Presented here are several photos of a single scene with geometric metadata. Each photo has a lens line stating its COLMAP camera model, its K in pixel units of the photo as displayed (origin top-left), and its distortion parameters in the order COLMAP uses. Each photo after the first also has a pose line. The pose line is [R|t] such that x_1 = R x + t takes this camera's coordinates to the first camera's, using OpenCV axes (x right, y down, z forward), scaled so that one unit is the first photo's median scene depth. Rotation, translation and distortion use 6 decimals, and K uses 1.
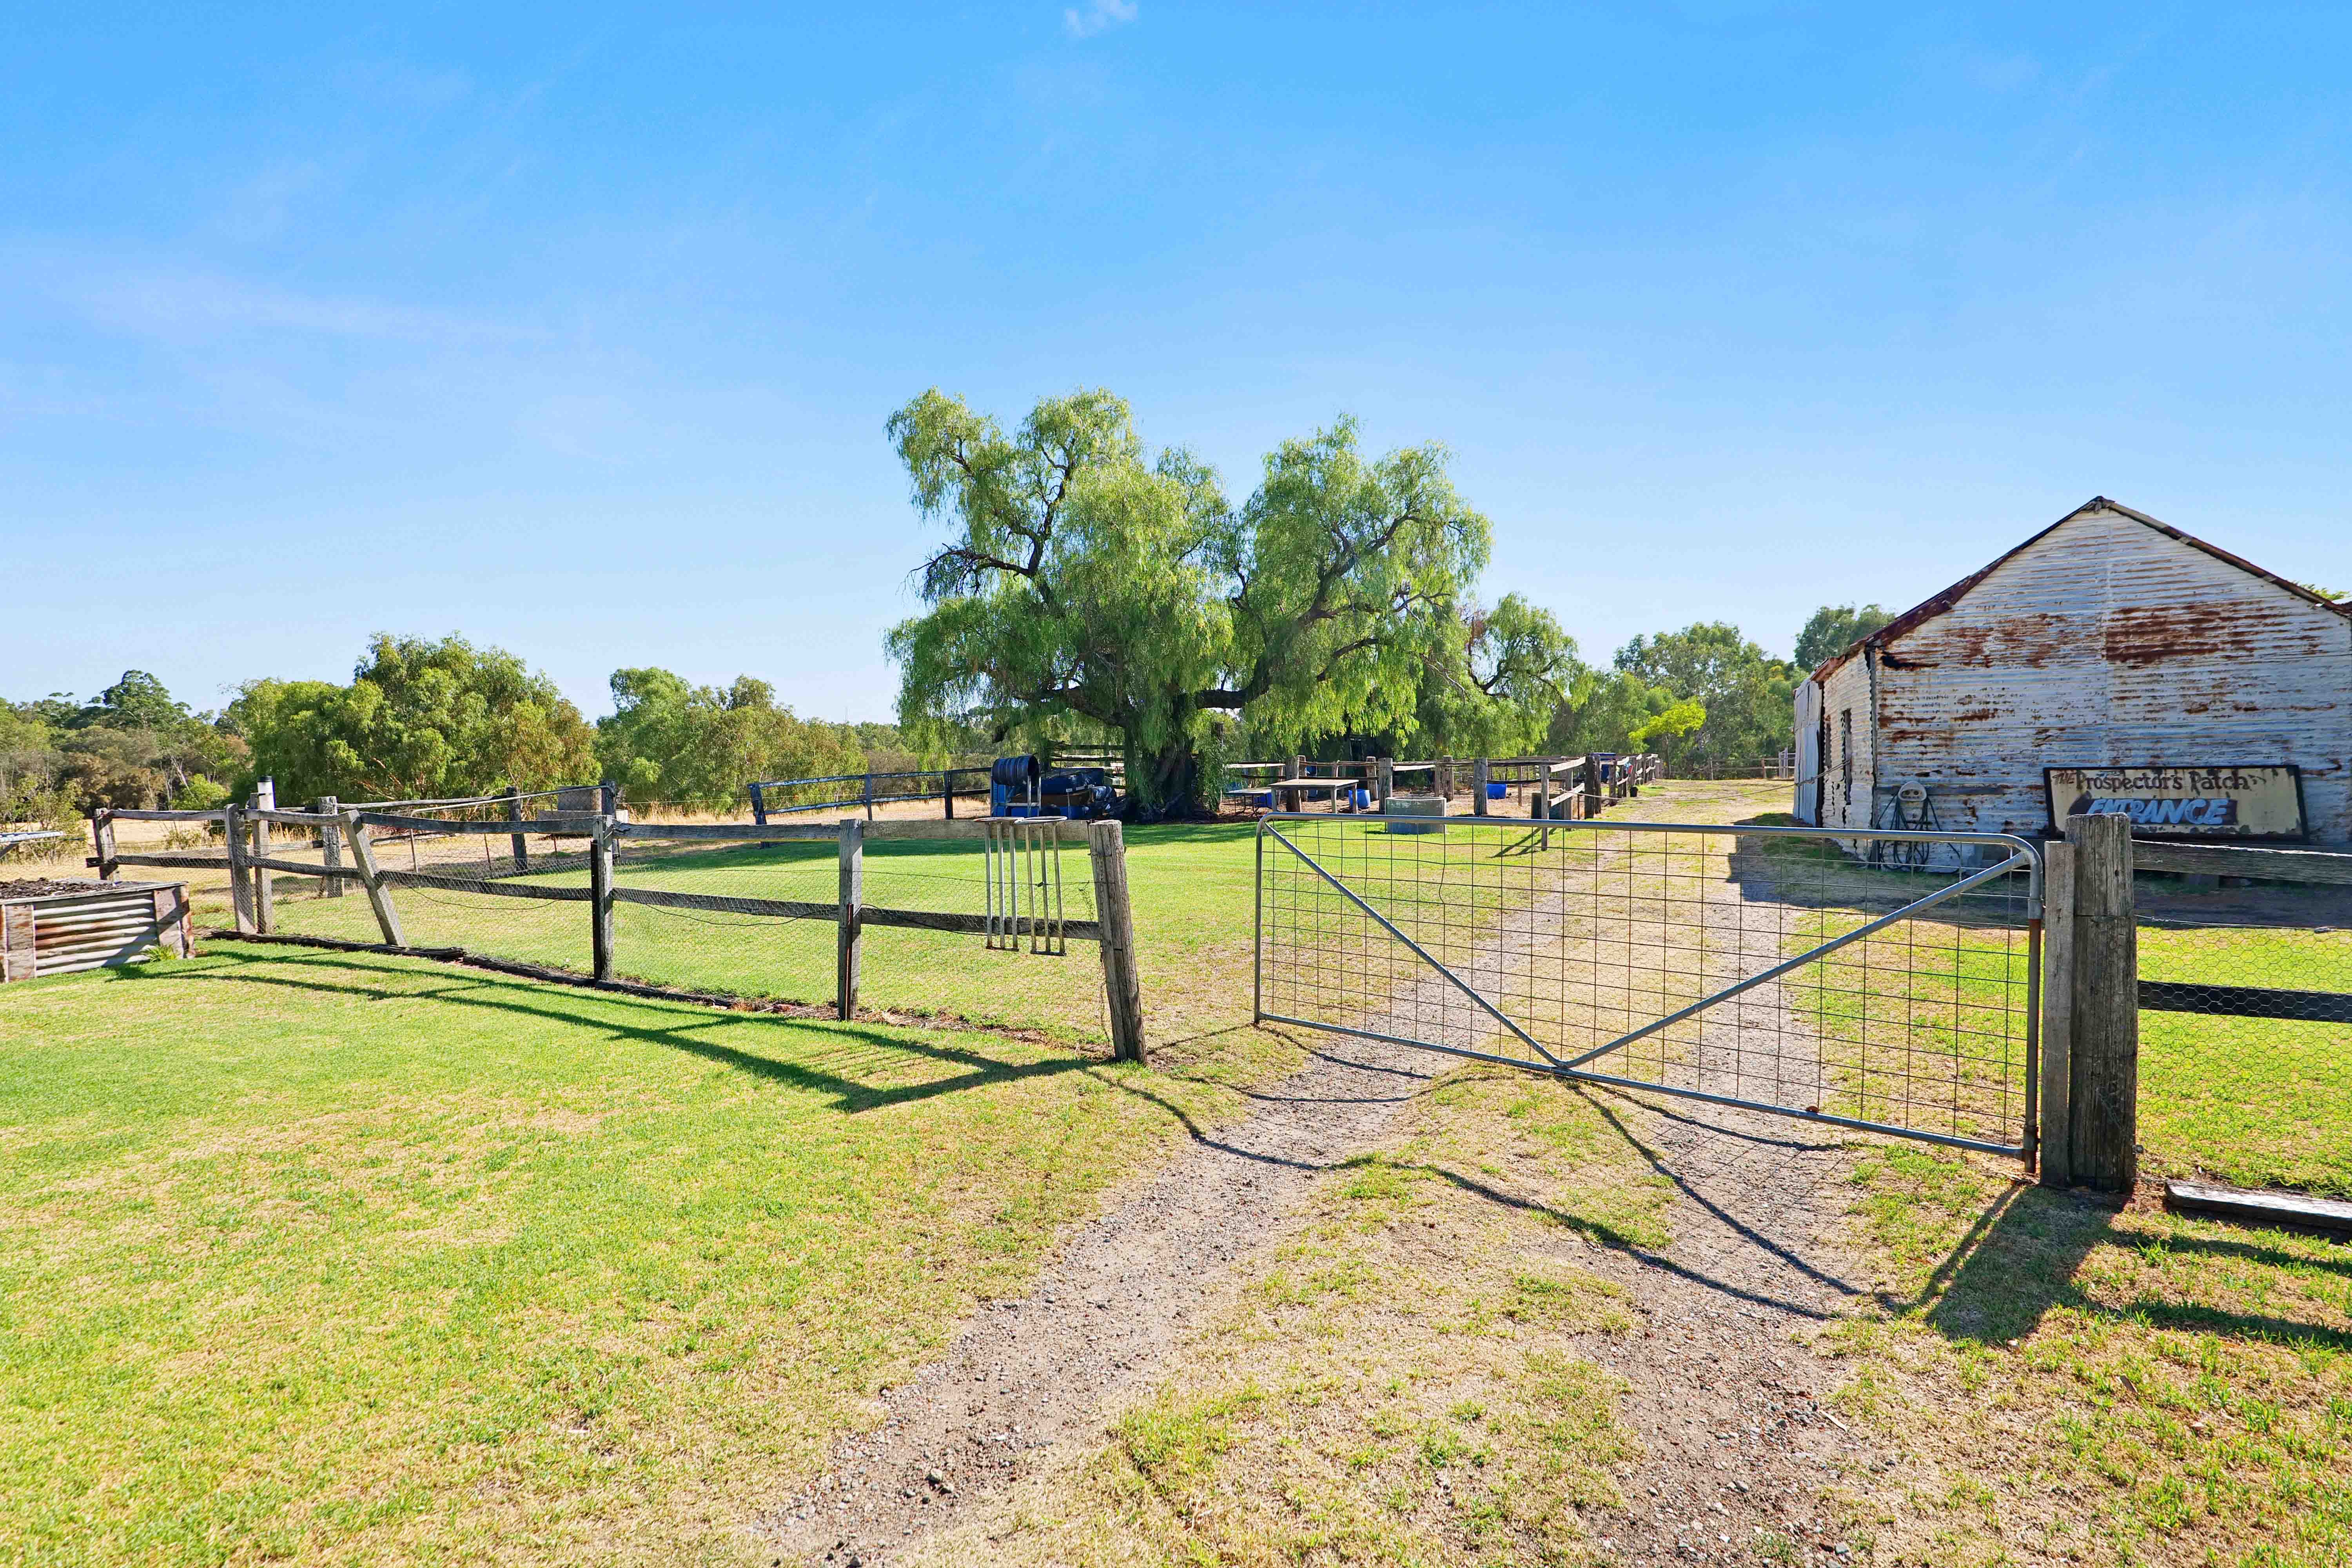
lens RADIAL K [[1168.4, 0, 1176.0], [0, 1168.4, 784.0], [0, 0, 1]] dist [-0.005039, 0.000050]
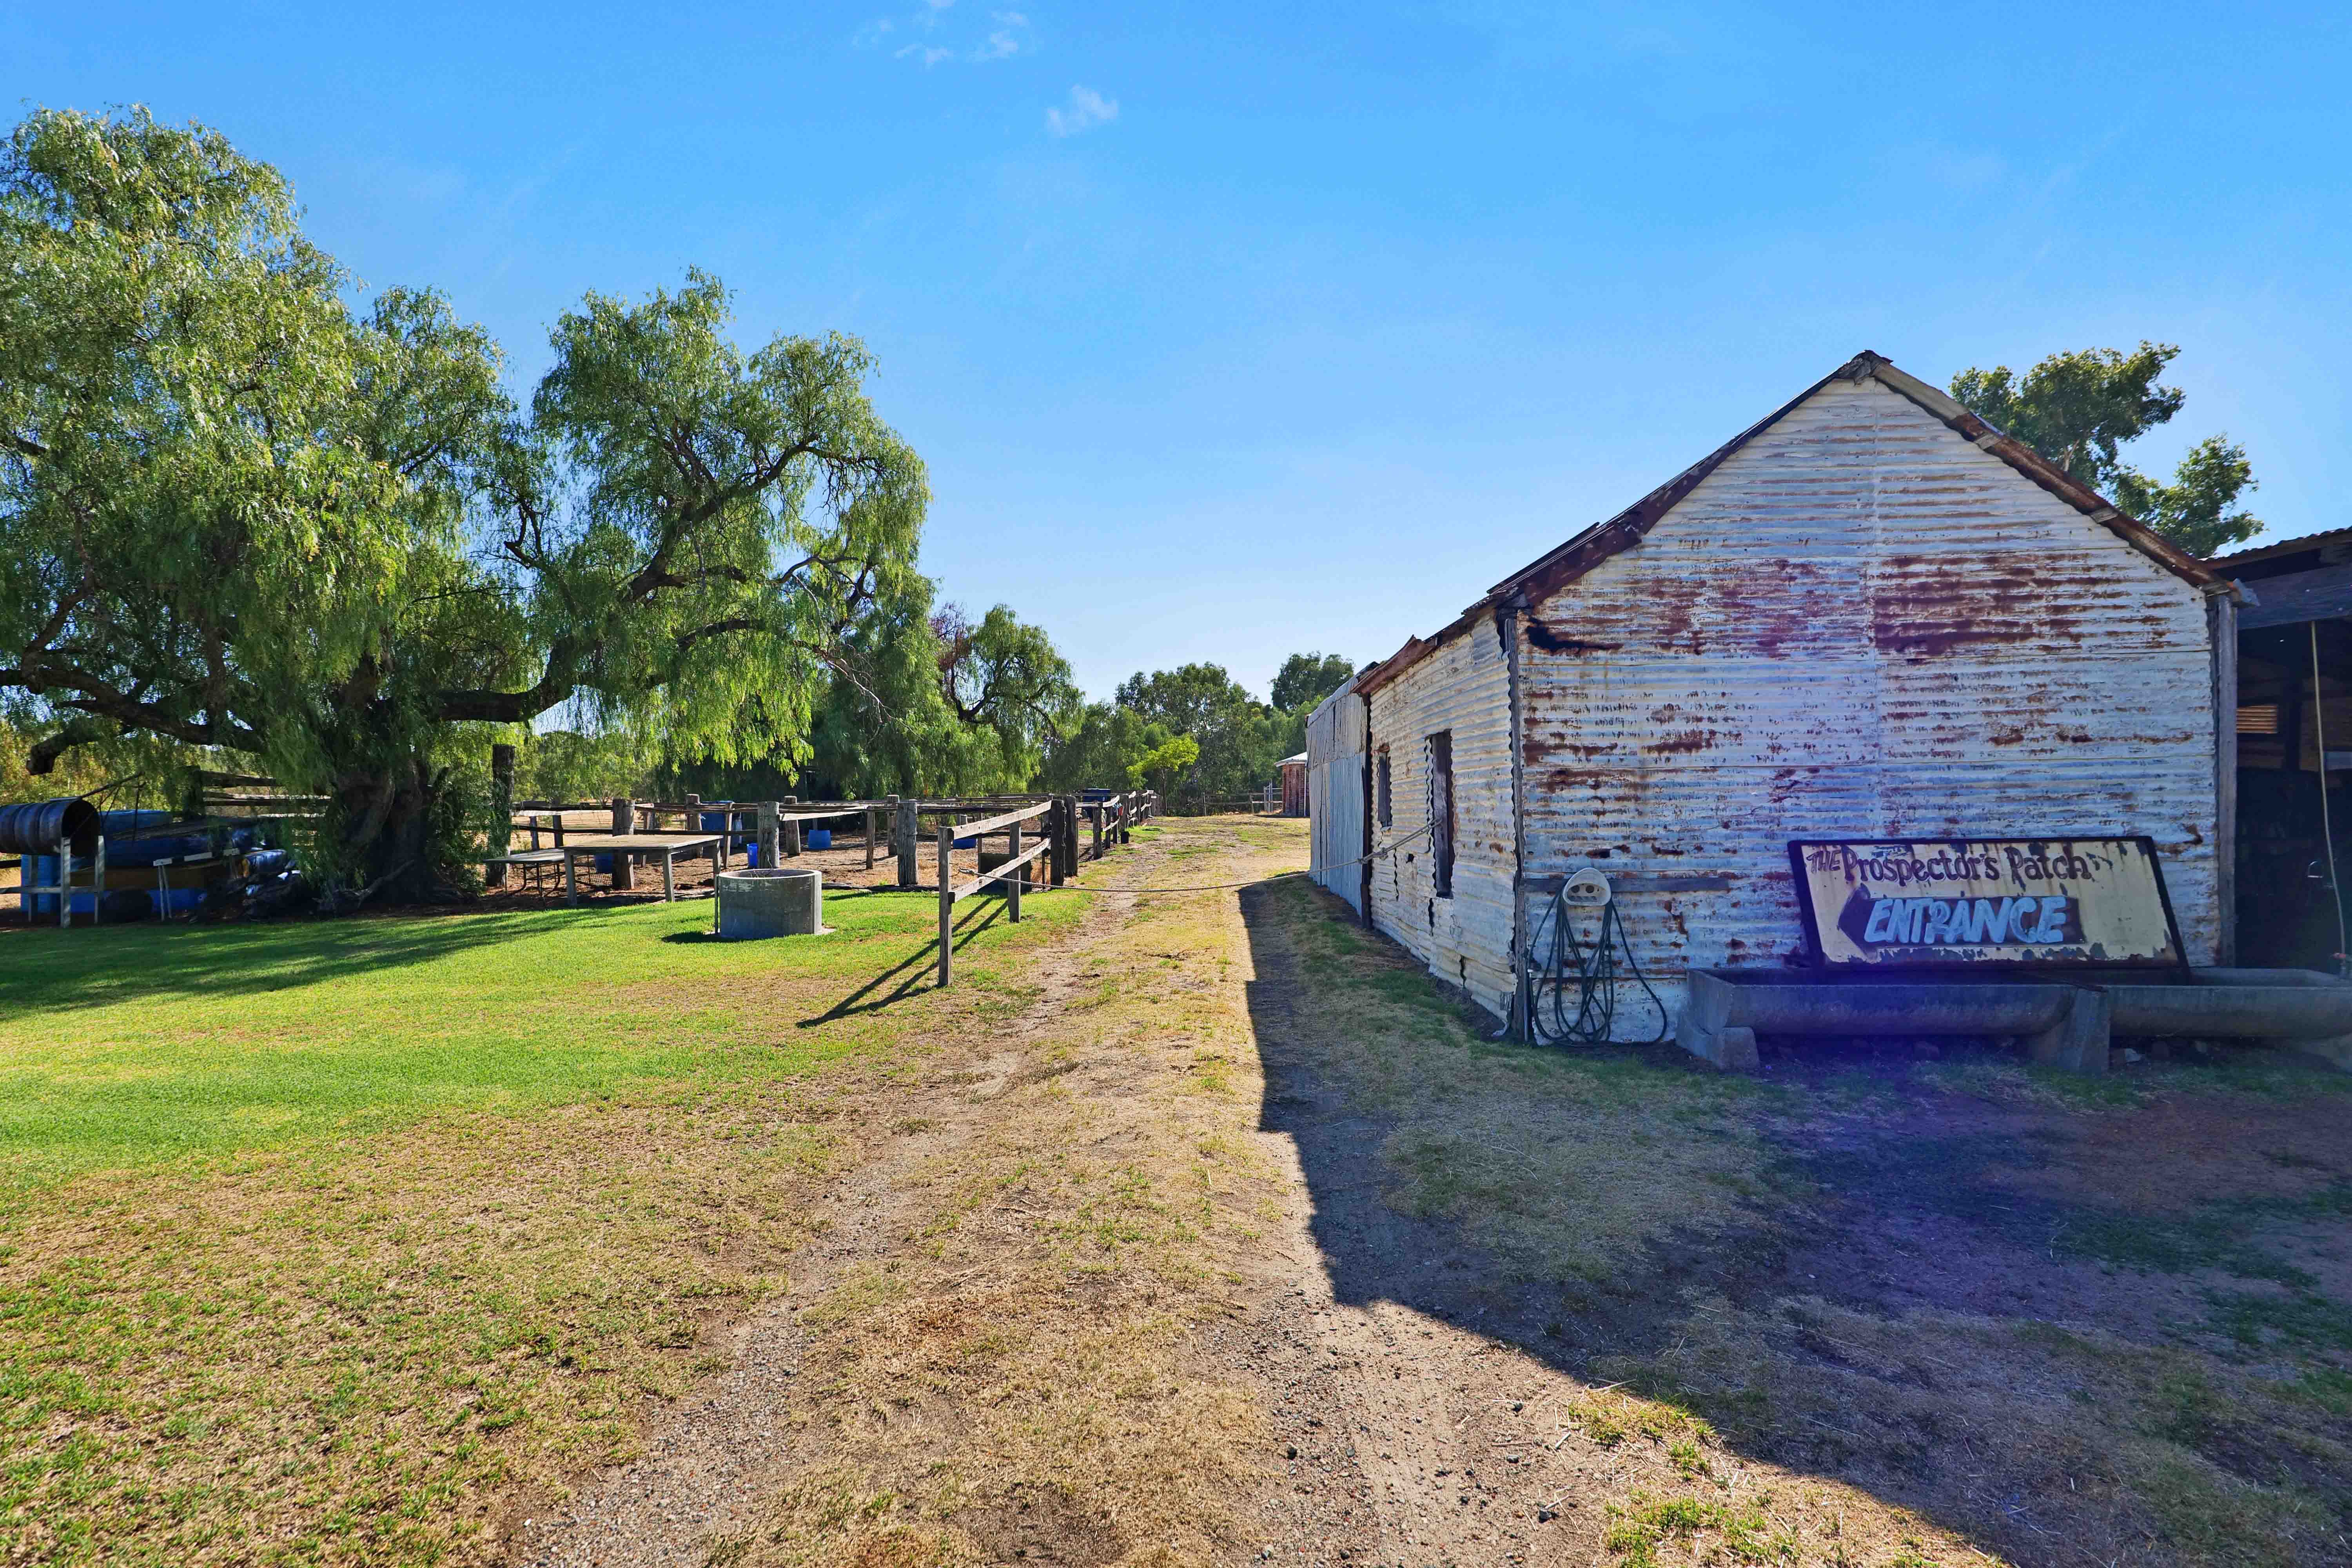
lens RADIAL K [[1136.9, 0, 1176.0], [0, 1136.9, 784.0], [0, 0, 1]] dist [-0.004792, -0.000455]
pose [[0.918029, 0.005491, 0.396475, 0.153756], [0.005081, 0.999659, -0.025610, -0.015979], [-0.396480, 0.025526, 0.917688, 0.354417]]
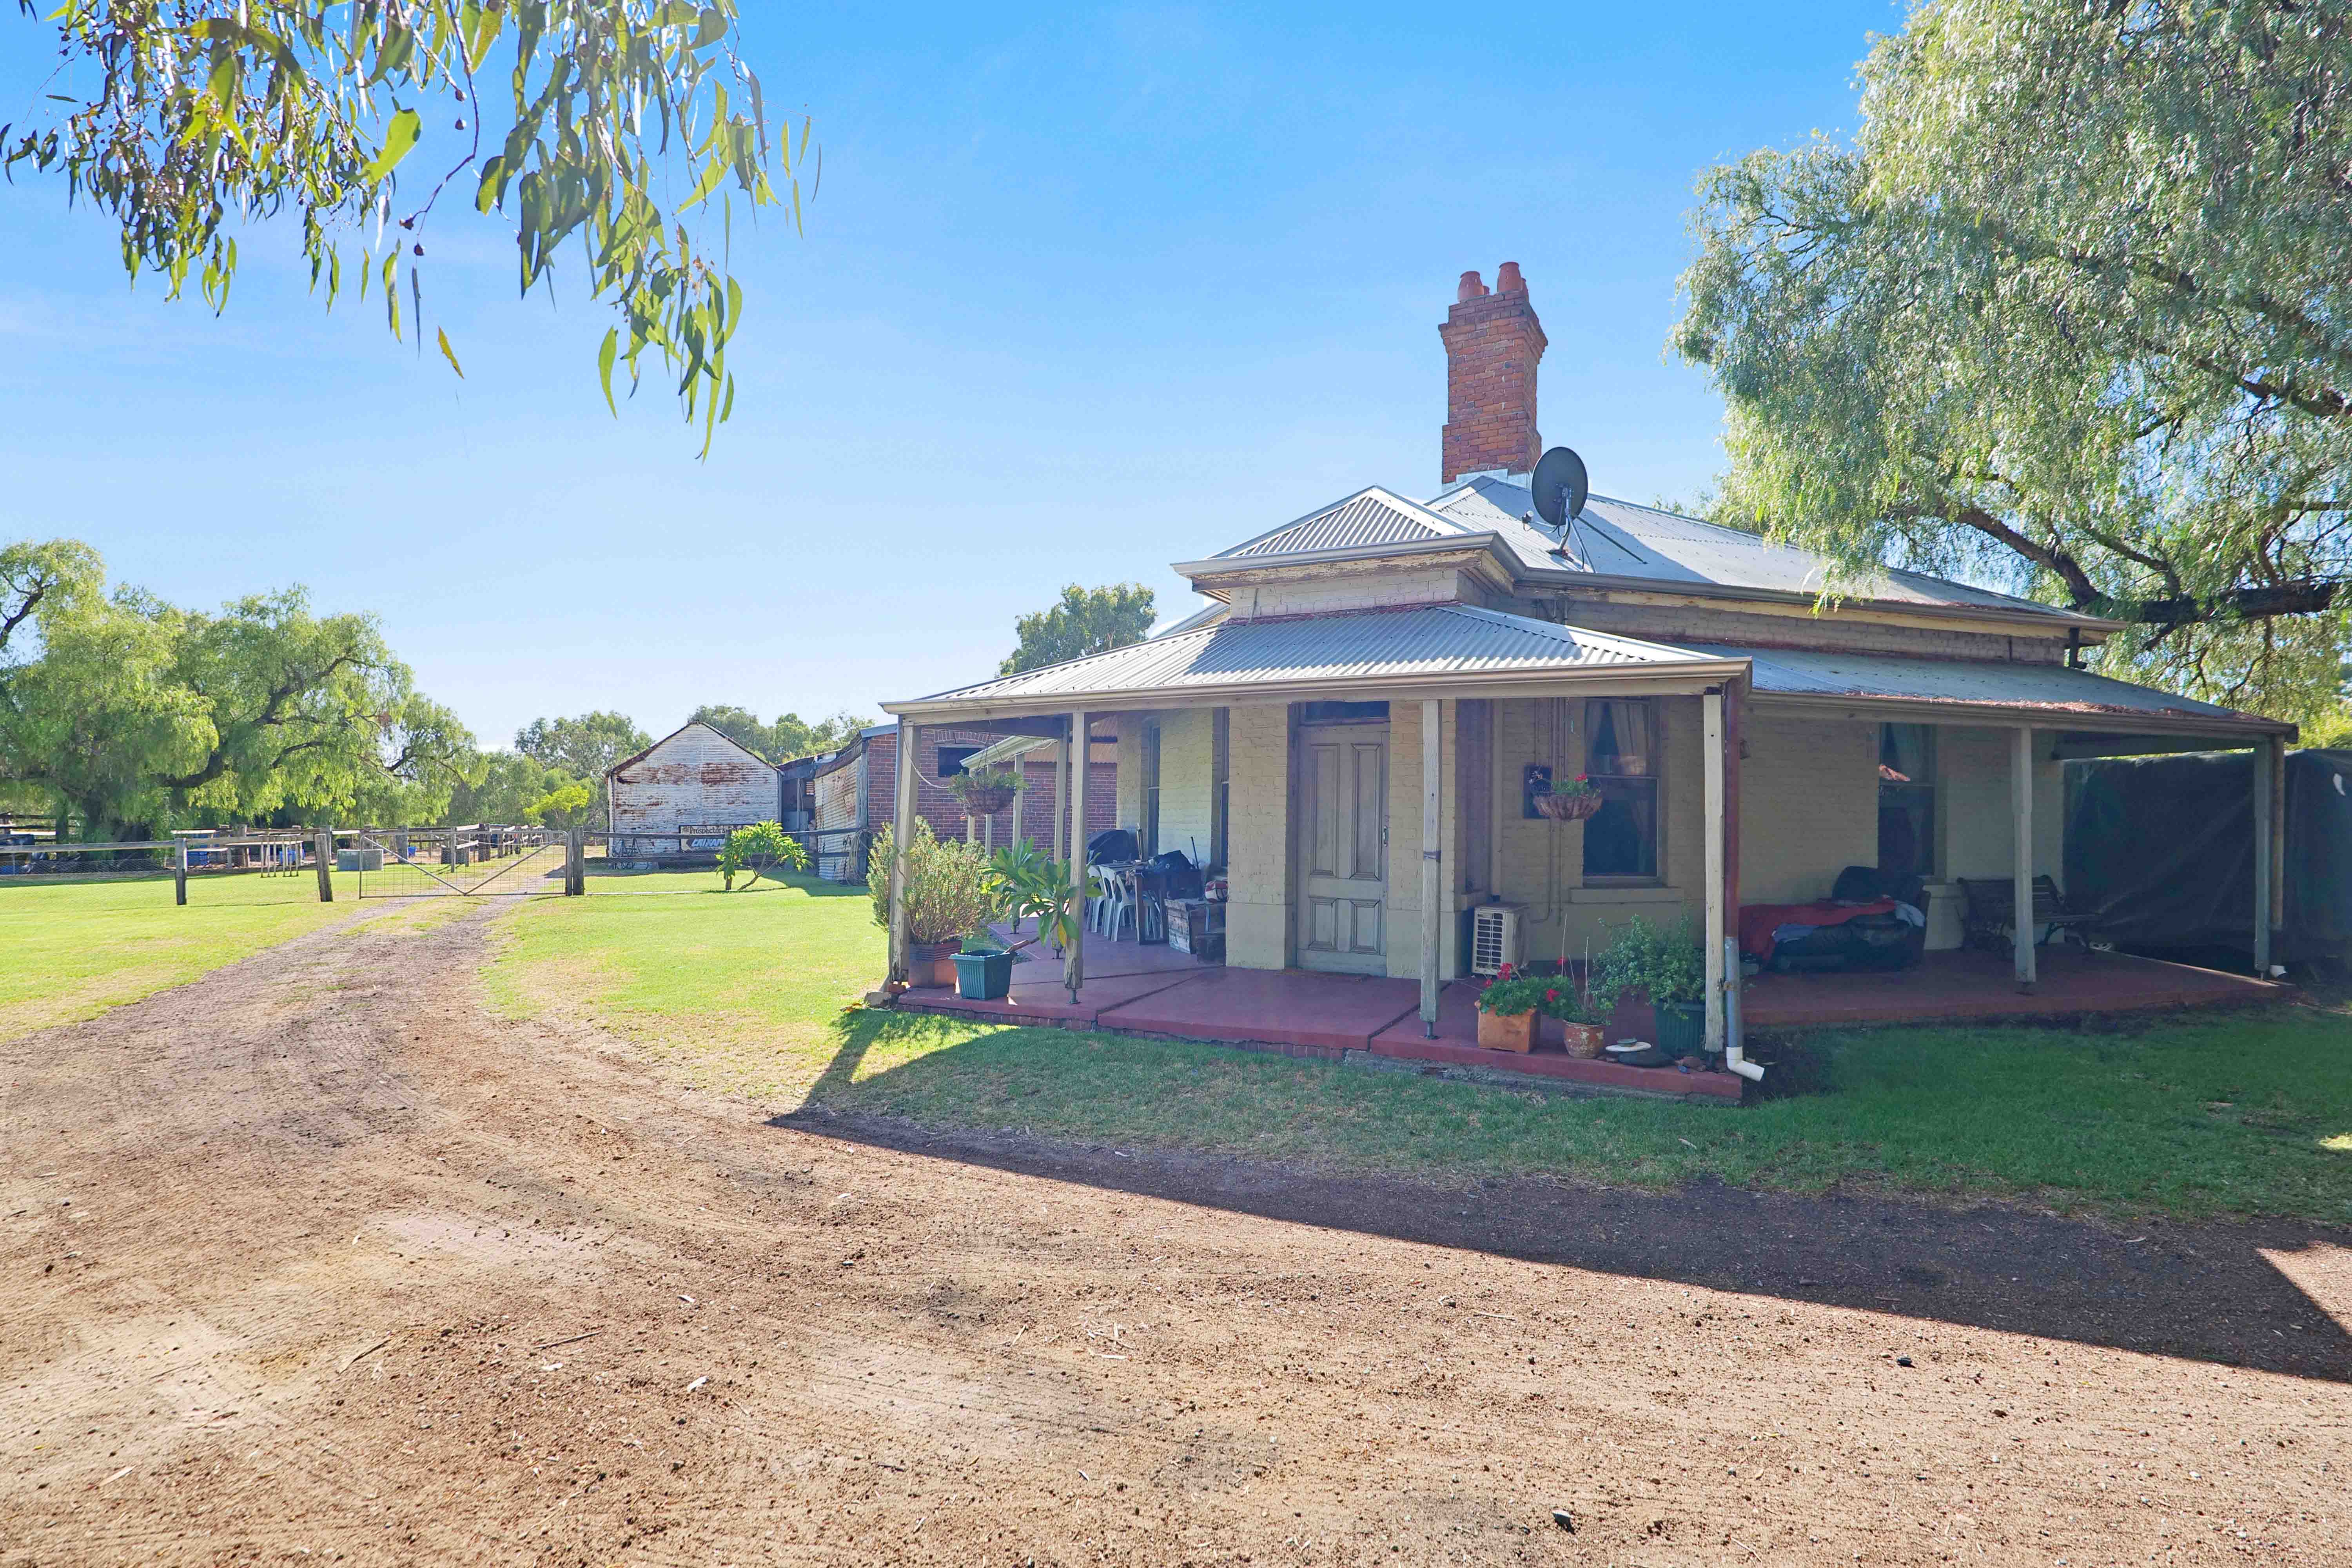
lens RADIAL K [[1168.4, 0, 1176.0], [0, 1168.4, 784.0], [0, 0, 1]] dist [-0.005039, 0.000050]
pose [[0.644685, 0.027843, 0.763941, -0.273123], [0.022477, 0.998214, -0.055350, 0.034349], [-0.764118, 0.052855, 0.642907, -0.808431]]
